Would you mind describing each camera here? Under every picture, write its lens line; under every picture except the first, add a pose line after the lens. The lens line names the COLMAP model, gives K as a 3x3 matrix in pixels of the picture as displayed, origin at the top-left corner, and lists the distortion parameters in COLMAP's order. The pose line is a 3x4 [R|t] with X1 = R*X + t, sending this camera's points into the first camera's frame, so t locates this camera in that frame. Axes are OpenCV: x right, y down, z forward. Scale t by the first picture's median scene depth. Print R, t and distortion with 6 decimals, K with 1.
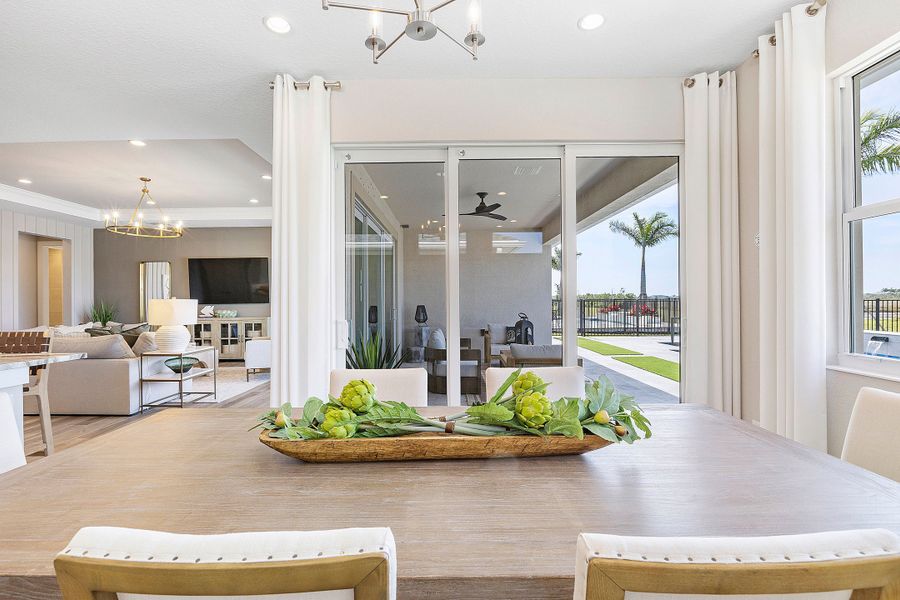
lens RADIAL K [[413.8, 0, 447.3], [0, 413.8, 299.6], [0, 0, 1]] dist [-0.004023, -0.002559]
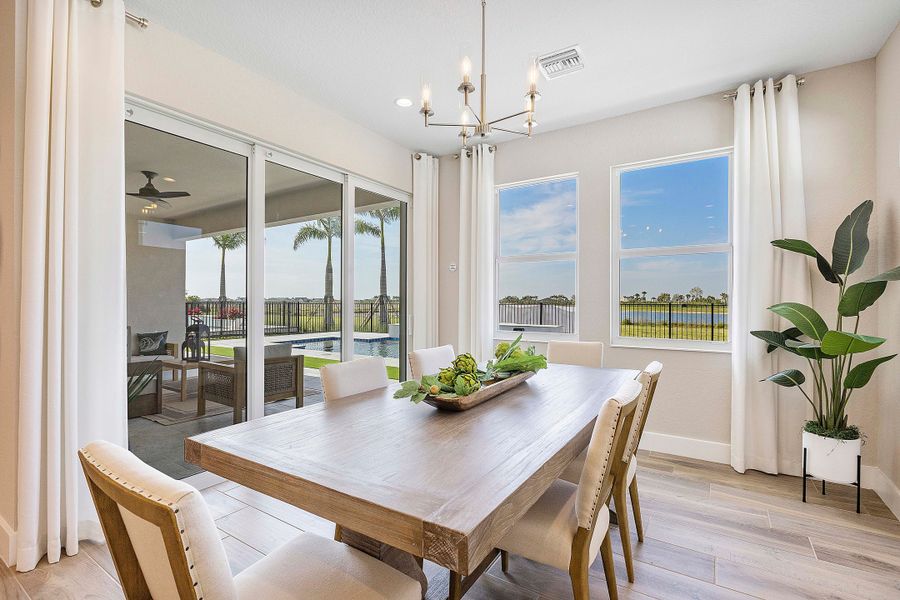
lens RADIAL K [[413.8, 0, 454.3], [0, 413.8, 303.6], [0, 0, 1]] dist [-0.004023, -0.002559]
pose [[0.530122, 0.003482, 0.847914, -0.290409], [-0.005527, 0.999985, -0.000651, 0.002013], [-0.847903, -0.004341, 0.530133, 0.045352]]
